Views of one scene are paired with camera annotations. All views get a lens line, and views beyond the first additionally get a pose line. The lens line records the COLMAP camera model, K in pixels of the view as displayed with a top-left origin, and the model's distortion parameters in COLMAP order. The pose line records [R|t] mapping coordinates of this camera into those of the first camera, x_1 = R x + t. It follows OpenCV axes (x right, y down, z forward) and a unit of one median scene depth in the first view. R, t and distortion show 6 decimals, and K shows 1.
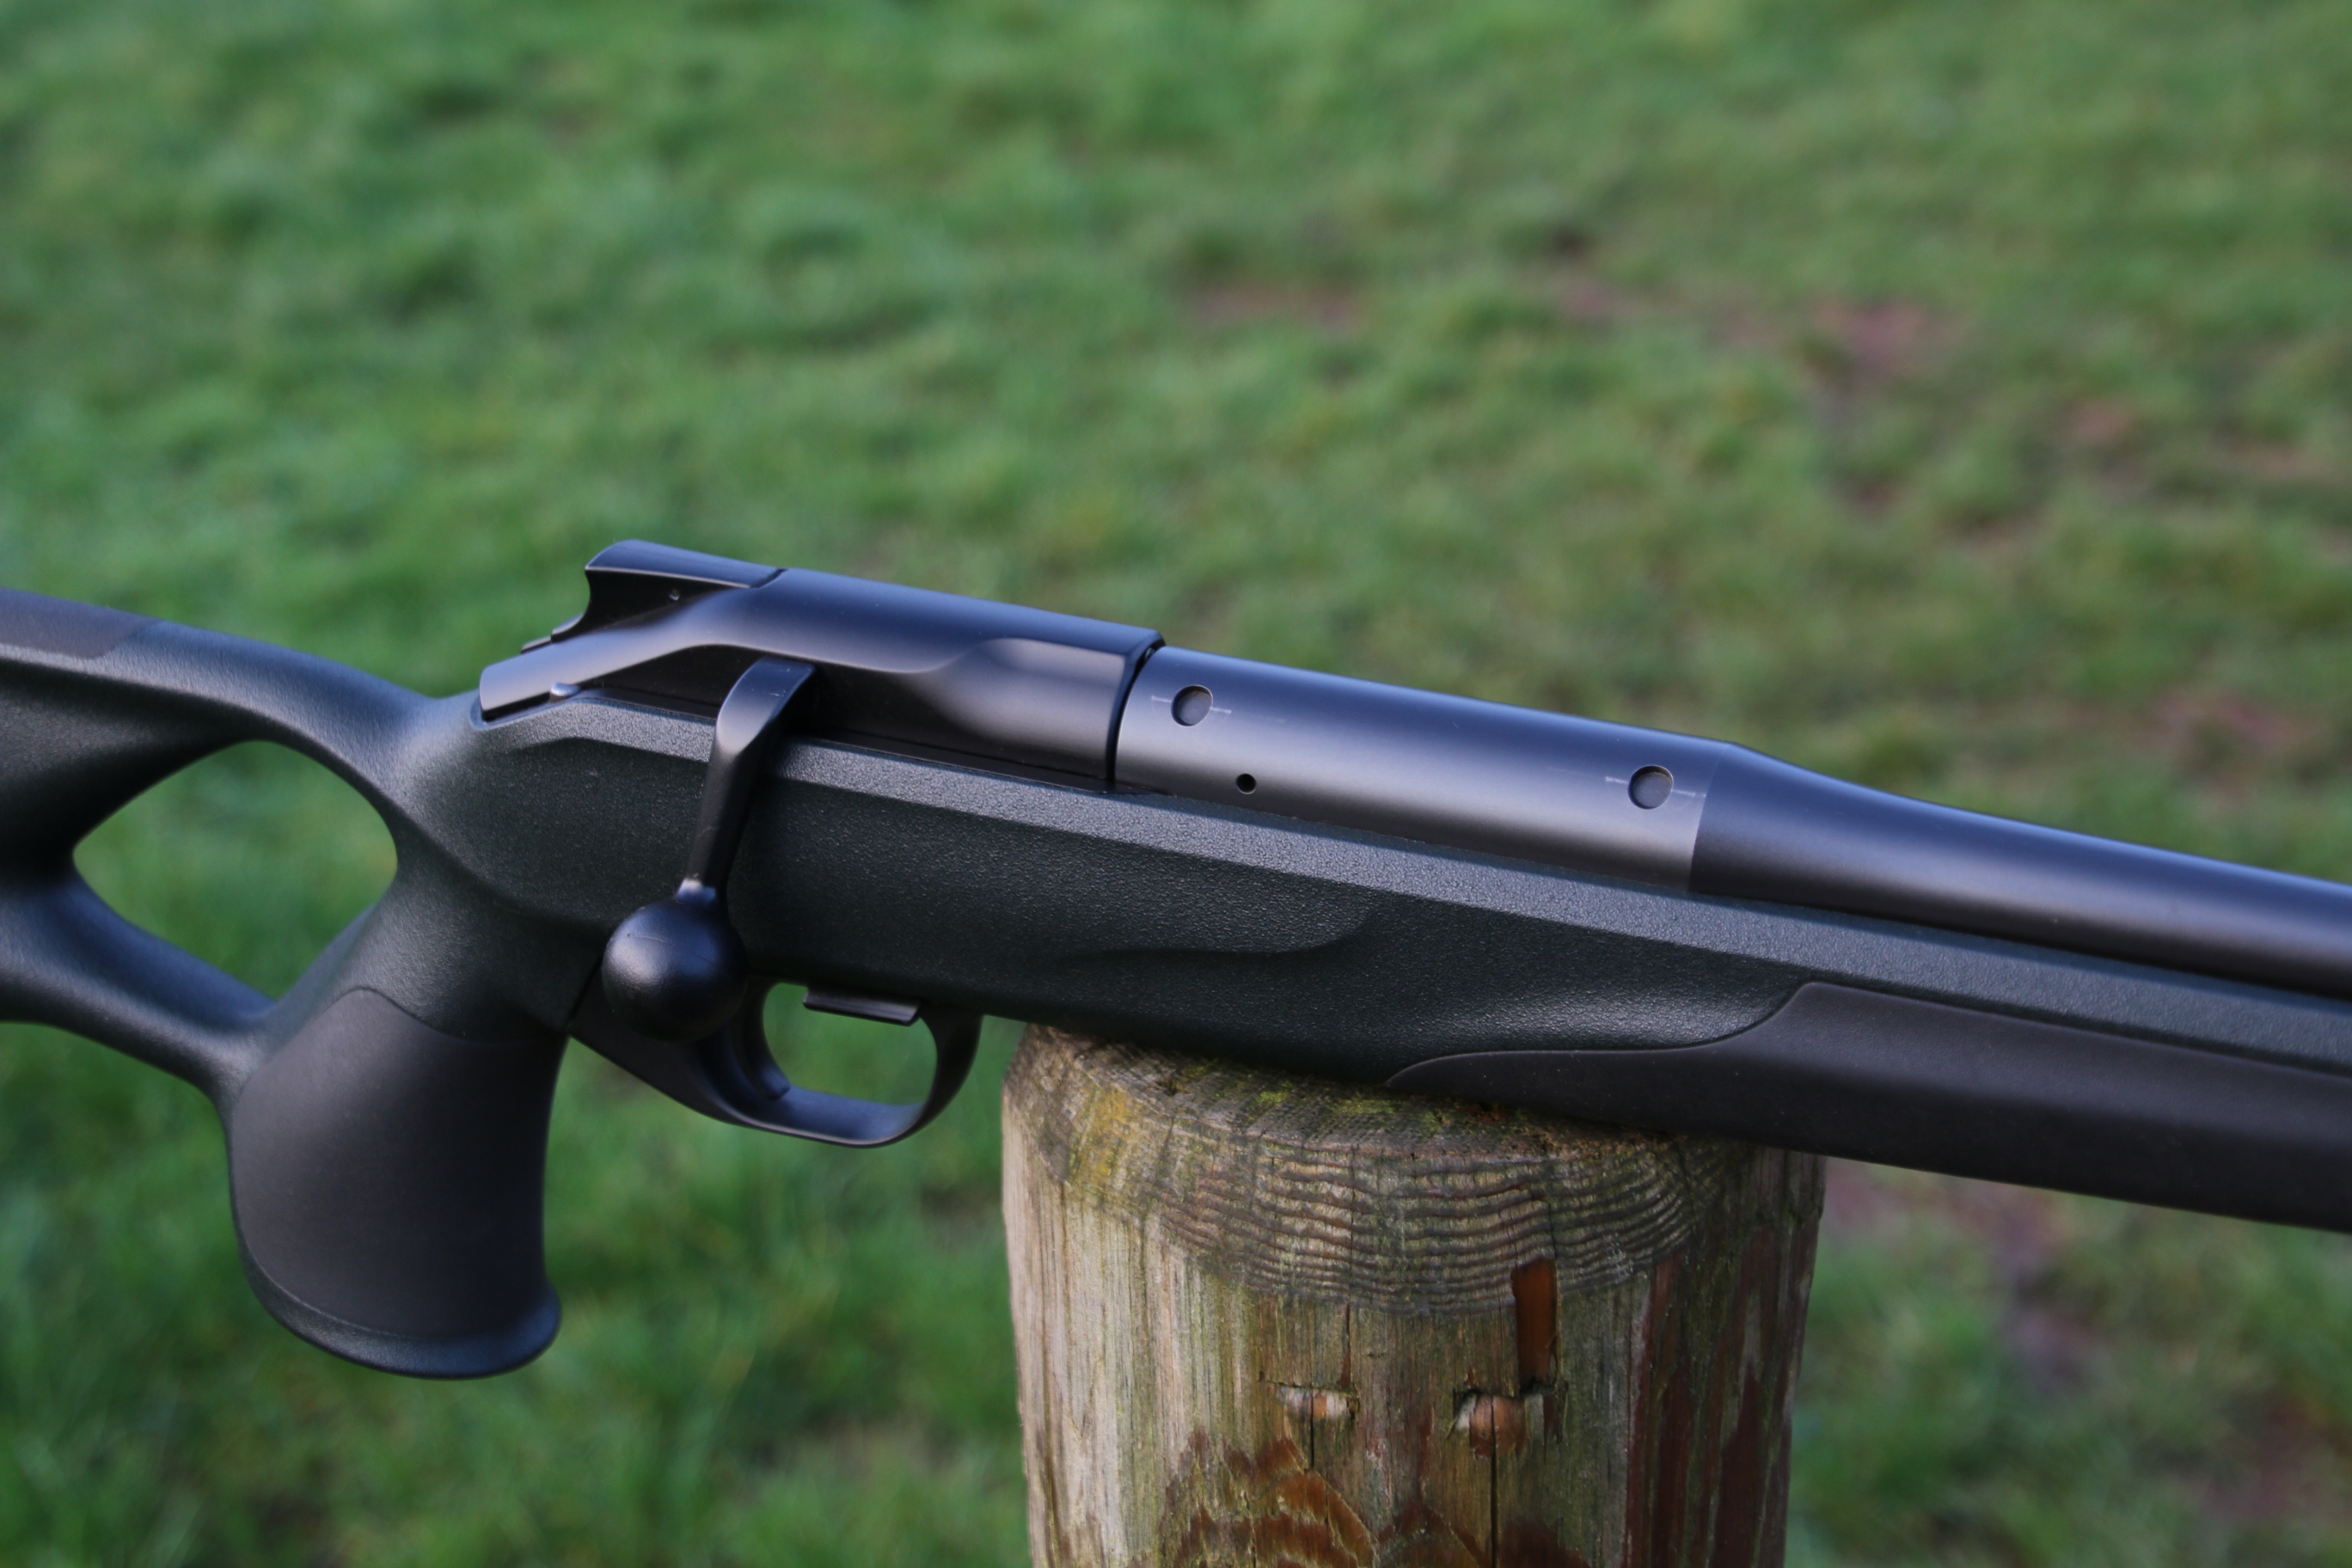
lens RADIAL K [[3334.1, 0, 1119.6], [0, 3334.1, 811.9], [0, 0, 1]] dist [0.042626, 0.979480]
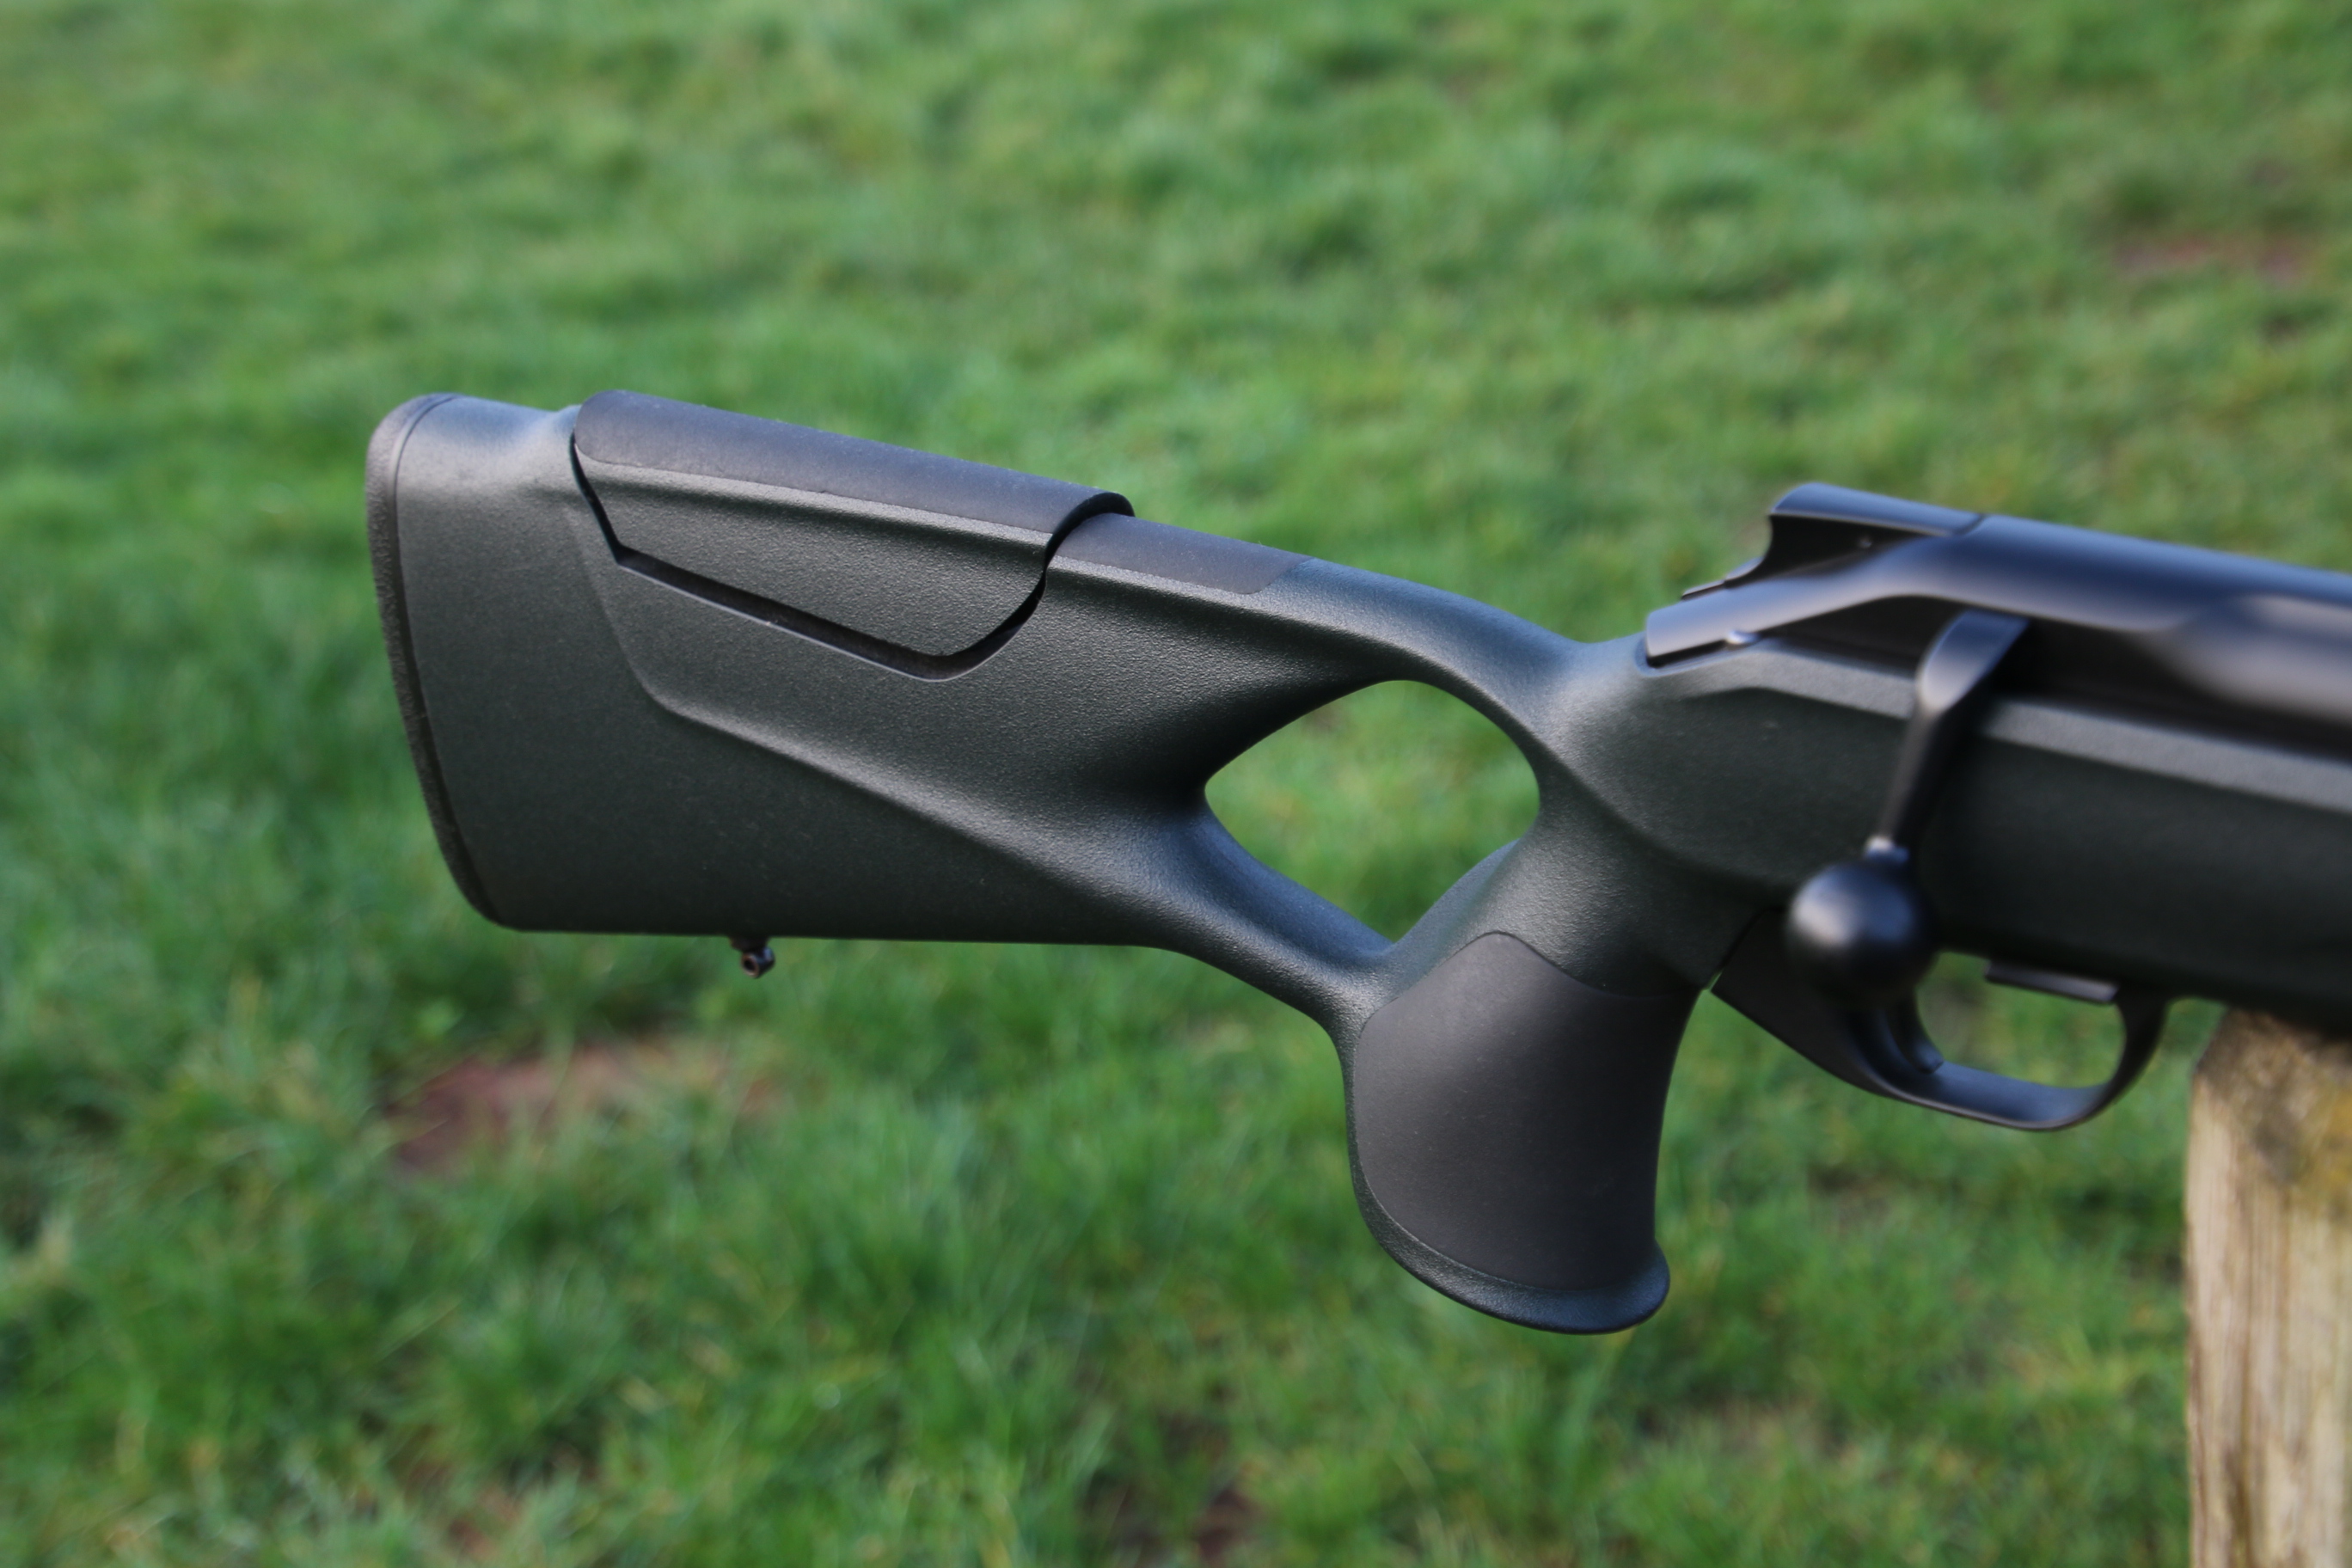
lens RADIAL K [[3333.7, 0, 1178.7], [0, 3333.7, 811.3], [0, 0, 1]] dist [0.148776, 0.133545]
pose [[0.972170, 0.043681, -0.230169, -0.100415], [-0.040996, 0.999024, 0.016436, 0.004605], [0.230662, -0.006543, 0.973012, 0.017107]]
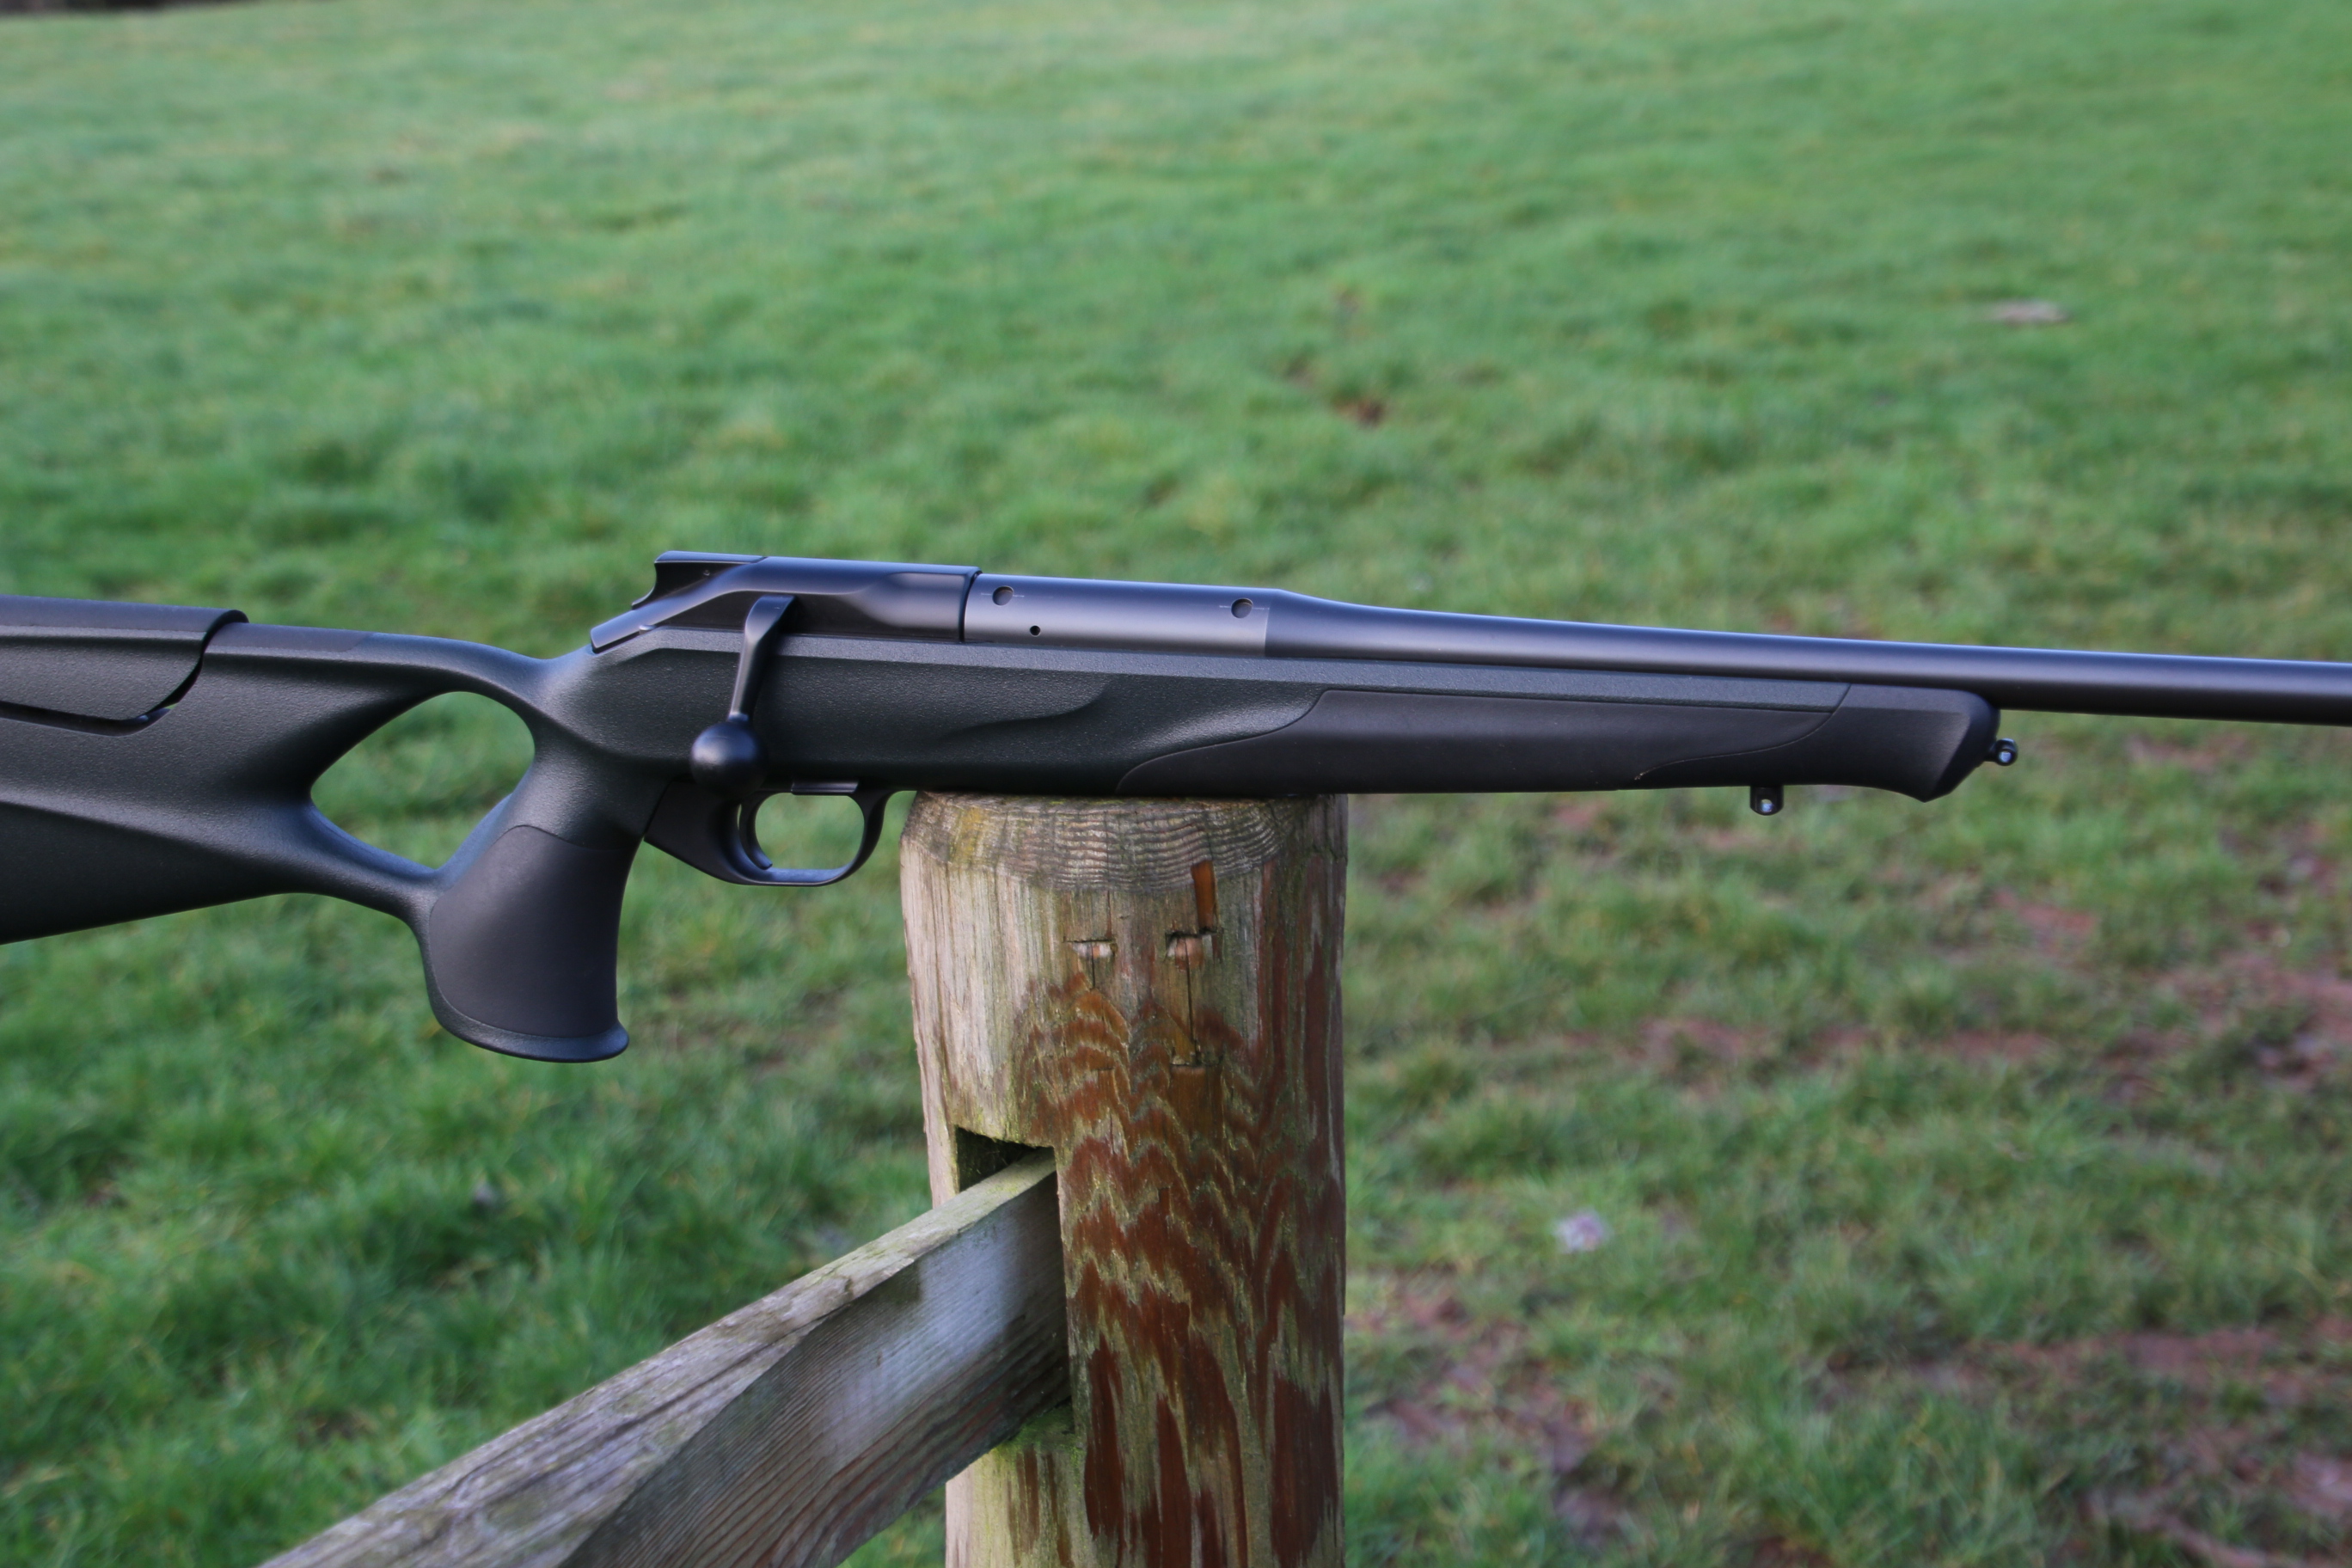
lens RADIAL K [[3263.5, 0, 1222.4], [0, 3263.5, 851.9], [0, 0, 1]] dist [0.094935, 0.538345]
pose [[0.984800, -0.056988, 0.164077, -0.159684], [0.078987, 0.988252, -0.130841, 0.346041], [-0.154693, 0.141812, 0.977732, -0.780420]]
